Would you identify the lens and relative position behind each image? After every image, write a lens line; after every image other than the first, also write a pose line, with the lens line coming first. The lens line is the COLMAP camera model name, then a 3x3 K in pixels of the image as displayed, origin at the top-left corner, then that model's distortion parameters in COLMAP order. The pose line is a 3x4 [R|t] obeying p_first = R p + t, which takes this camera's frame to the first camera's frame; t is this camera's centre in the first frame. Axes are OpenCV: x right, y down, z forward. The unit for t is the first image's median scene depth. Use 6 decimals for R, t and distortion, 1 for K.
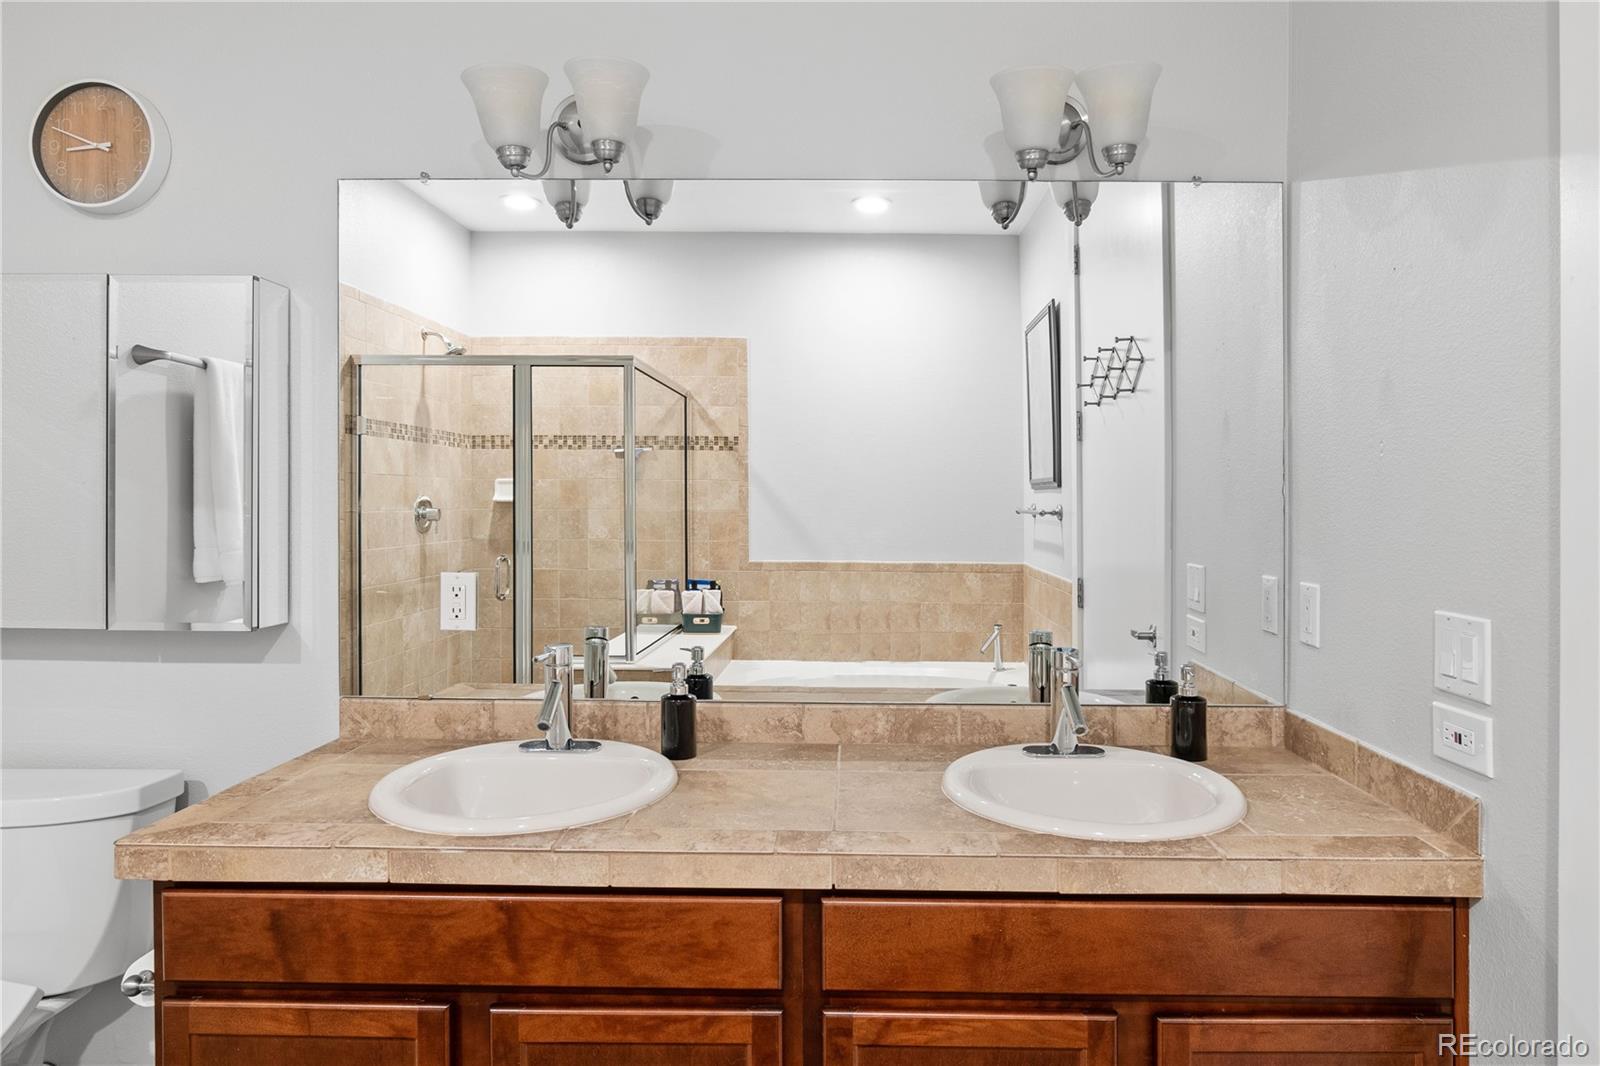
lens RADIAL K [[906.2, 0, 802.5], [0, 906.2, 501.7], [0, 0, 1]] dist [-0.000003, -0.000243]
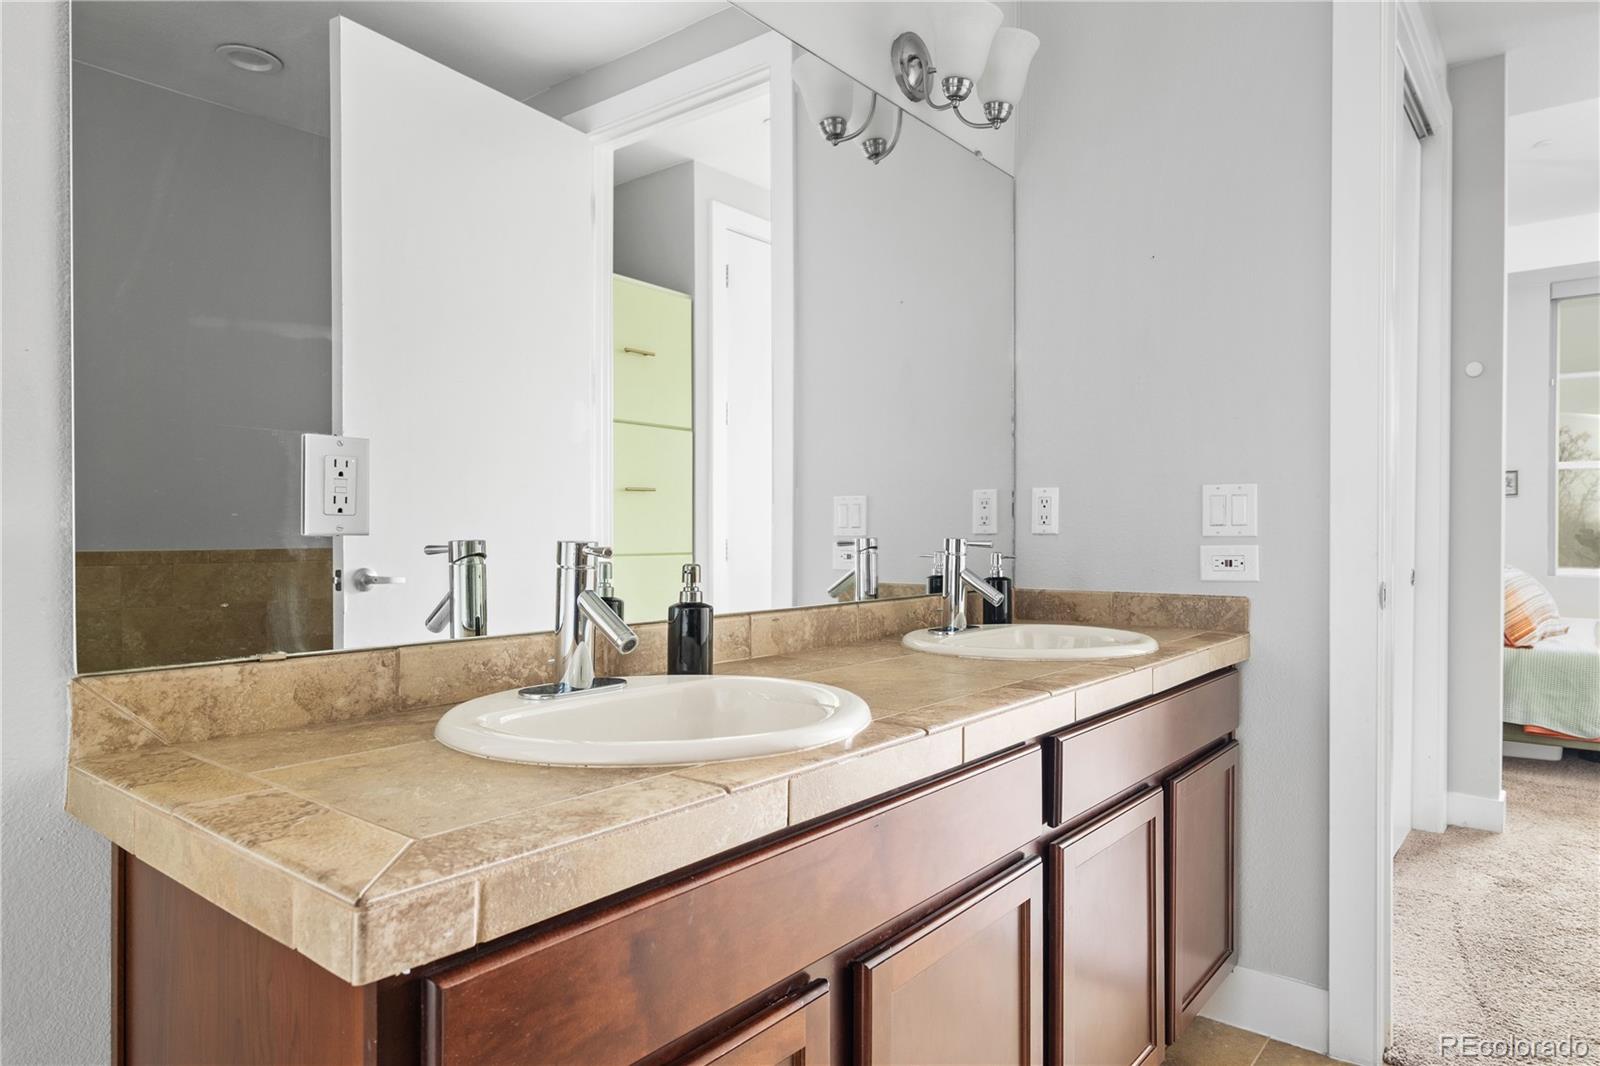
lens RADIAL K [[960.6, 0, 800.0], [0, 960.6, 533.0], [0, 0, 1]] dist [0.024805, -0.000020]
pose [[0.609557, -0.000464, 0.792742, -0.873187], [-0.003161, 0.999990, 0.003016, 0.173863], [-0.792736, -0.004344, 0.609550, 0.484260]]
